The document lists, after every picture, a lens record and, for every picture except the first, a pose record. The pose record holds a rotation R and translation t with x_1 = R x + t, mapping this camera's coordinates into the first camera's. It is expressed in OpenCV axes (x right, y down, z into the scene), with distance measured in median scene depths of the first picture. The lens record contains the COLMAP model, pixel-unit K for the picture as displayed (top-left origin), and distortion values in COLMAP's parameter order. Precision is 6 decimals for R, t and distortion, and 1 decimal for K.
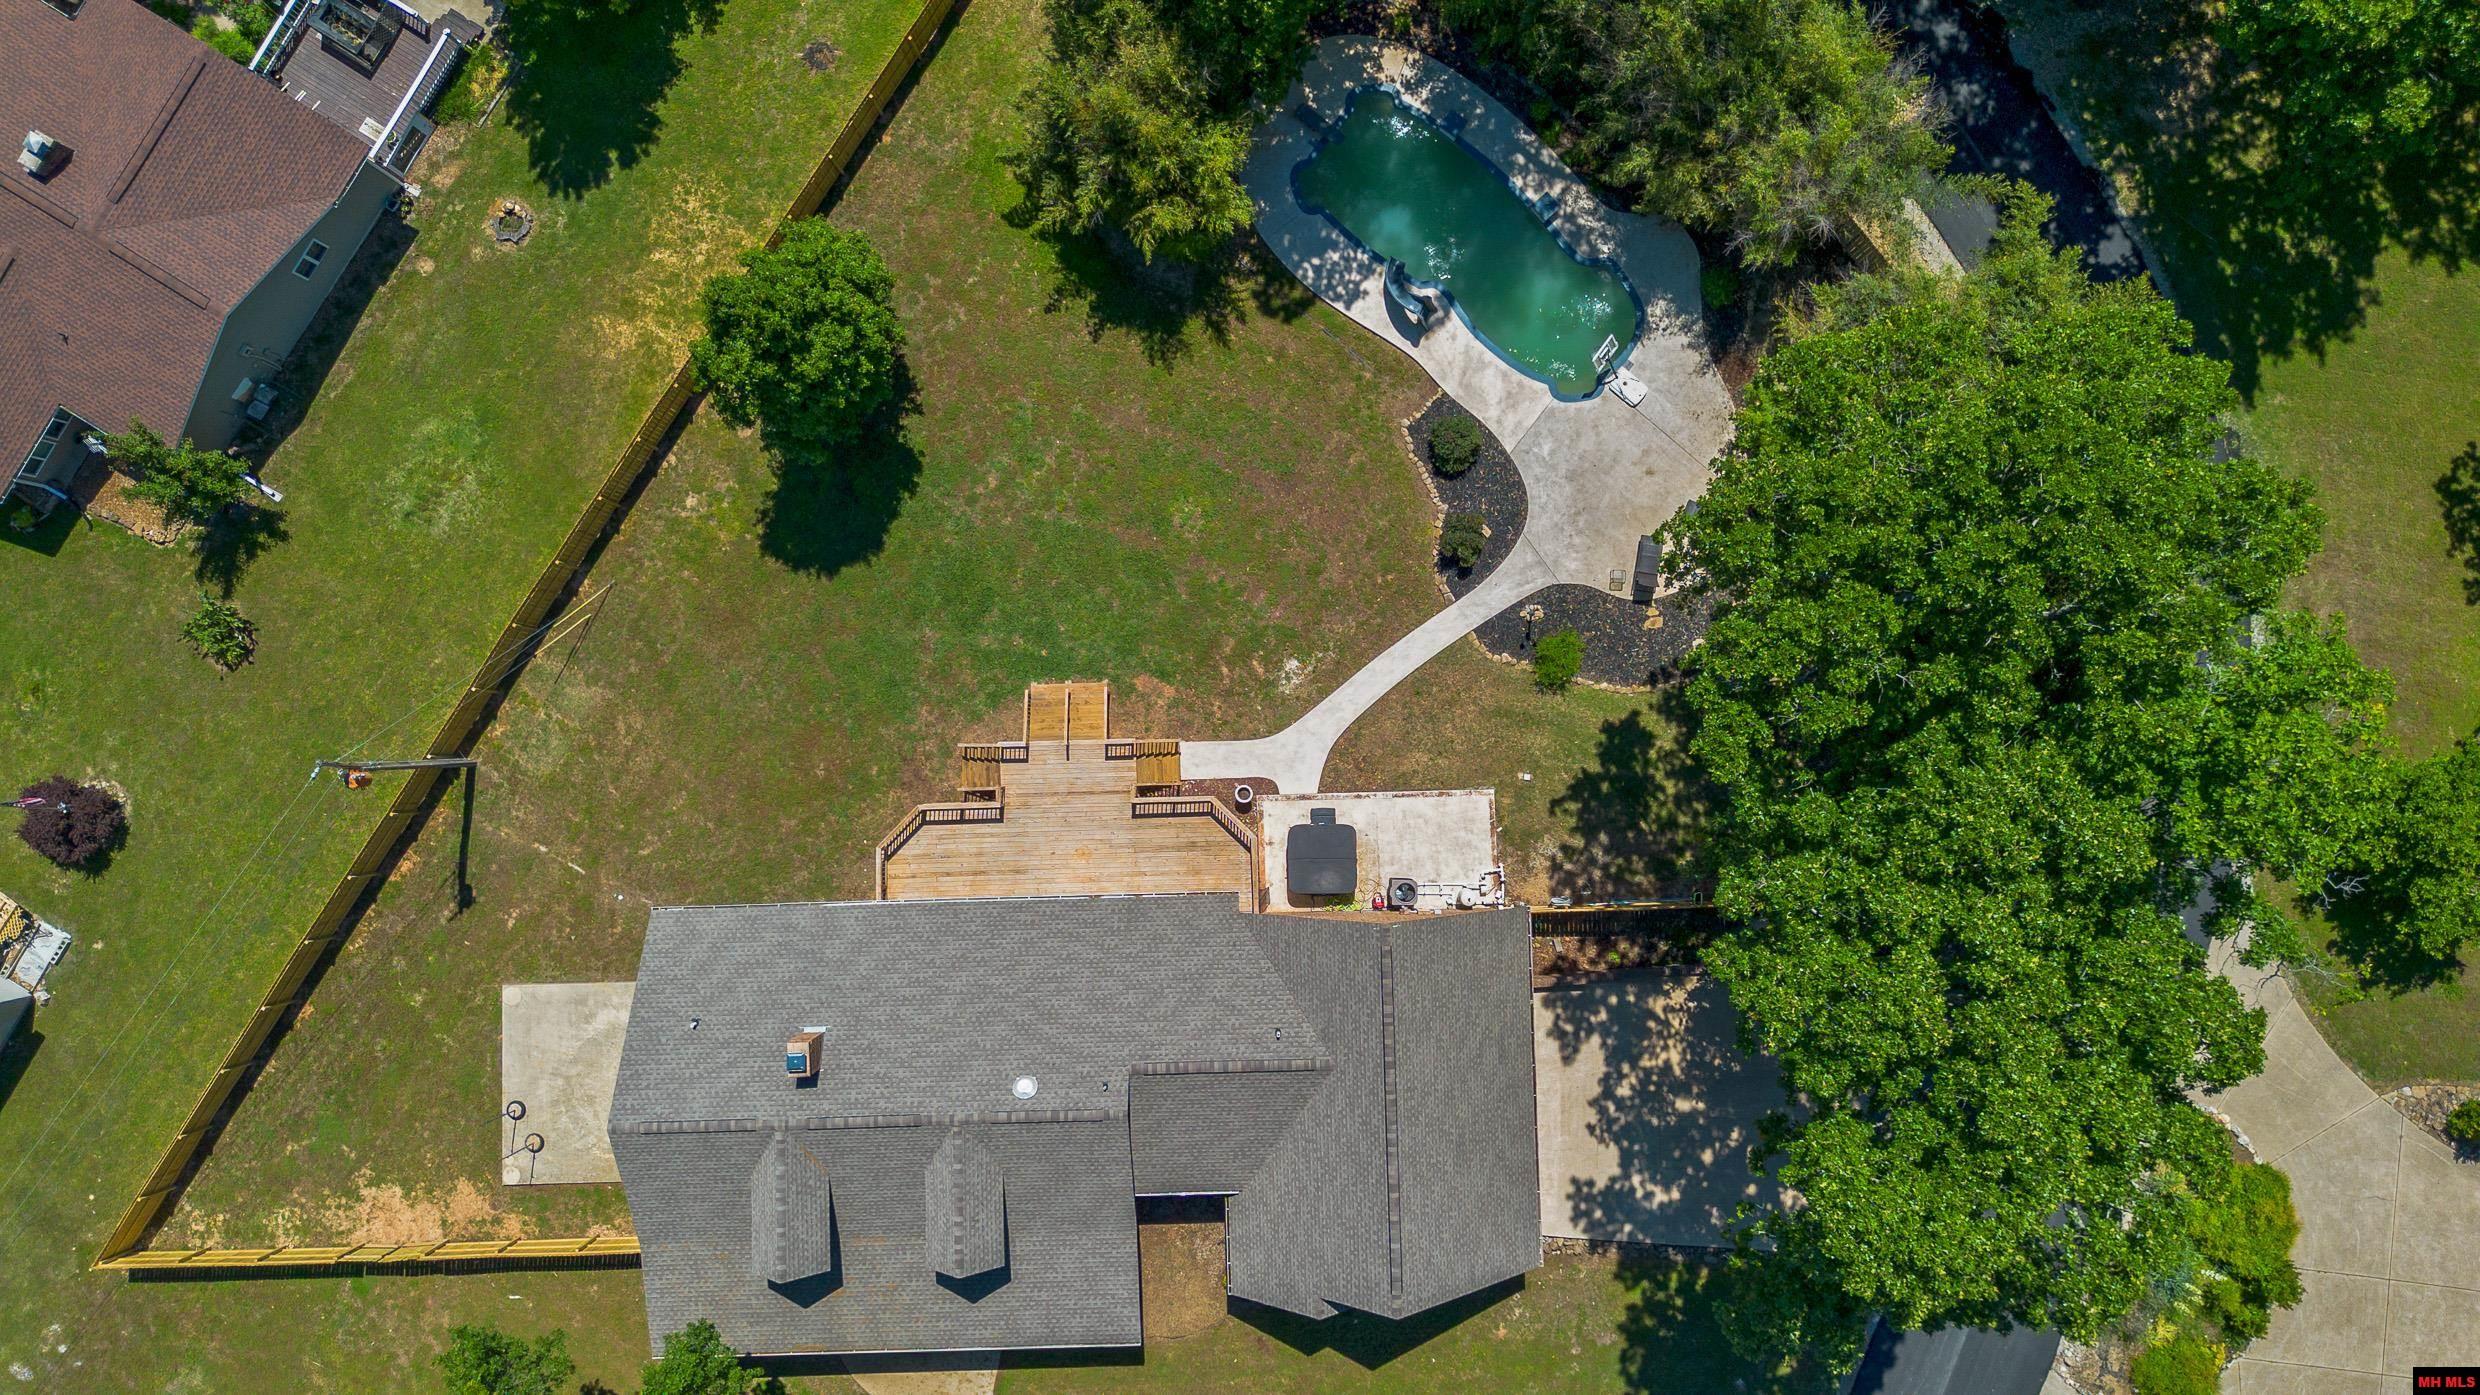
lens RADIAL K [[1745.1, 0, 1252.6], [0, 1745.1, 698.9], [0, 0, 1]] dist [0.052544, 0.000194]
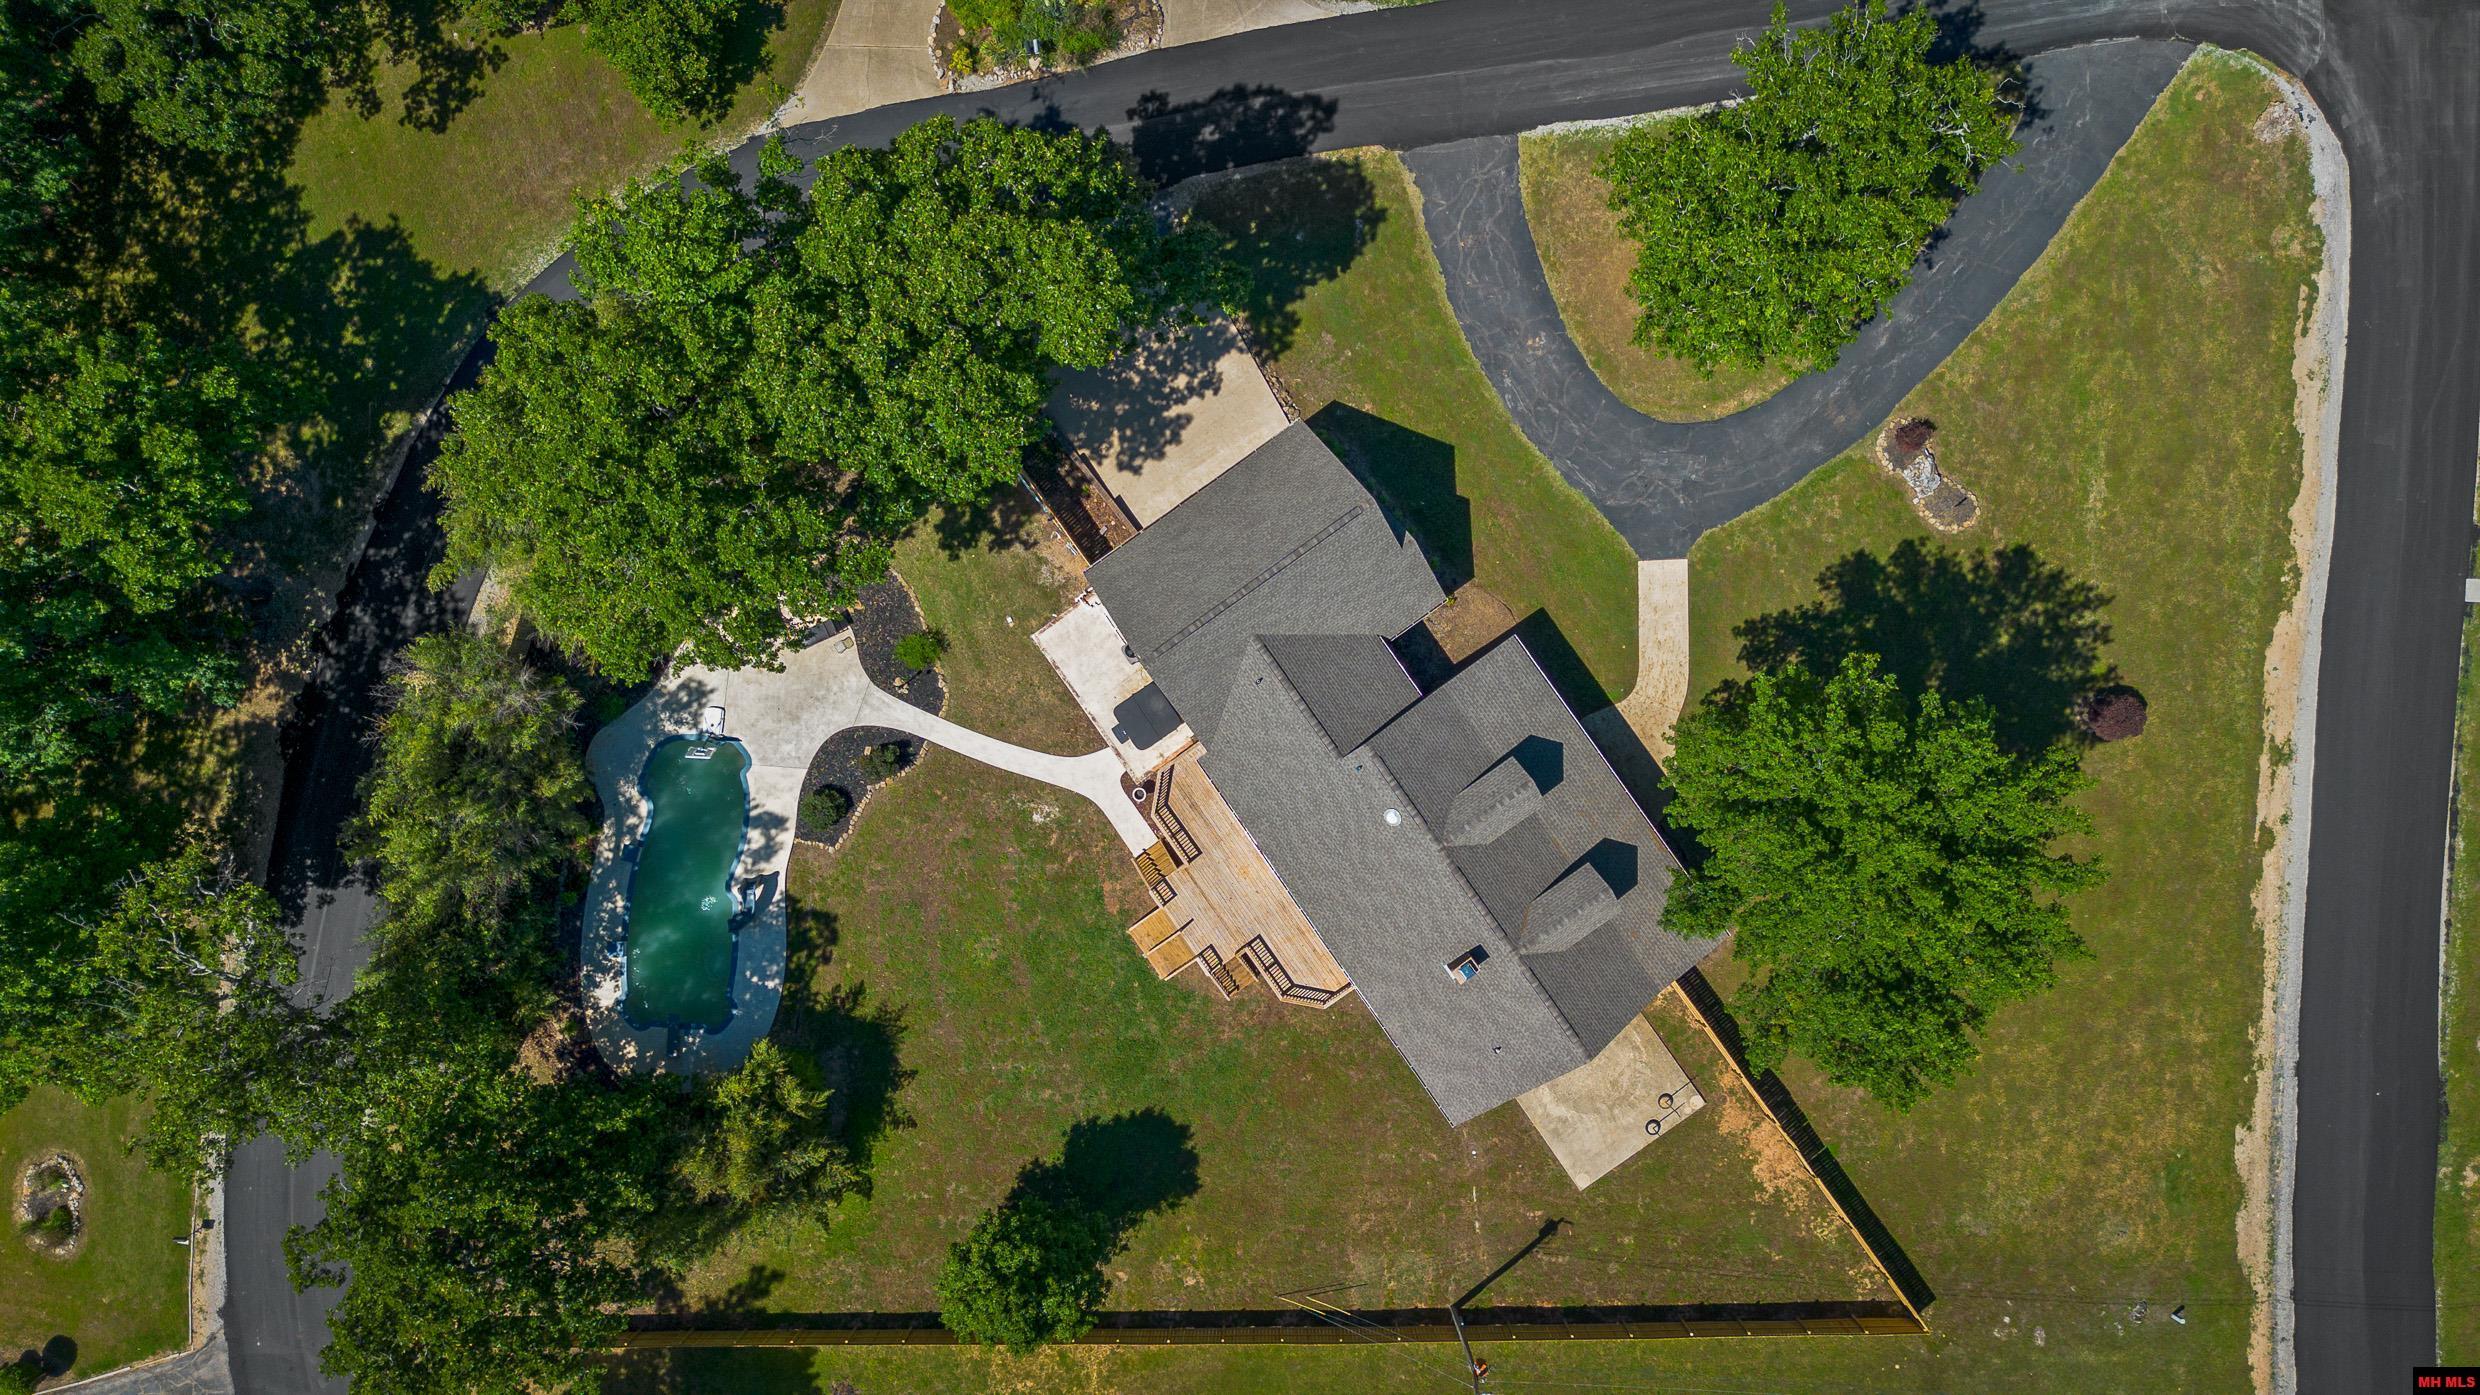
lens RADIAL K [[1740.9, 0, 1240.0], [0, 1740.9, 697.5], [0, 0, 1]] dist [0.079428, 0.000251]
pose [[-0.555595, -0.831135, 0.022990, -0.016463], [0.831438, -0.555207, 0.021348, 0.128681], [-0.004978, 0.030976, 0.999508, -0.296605]]
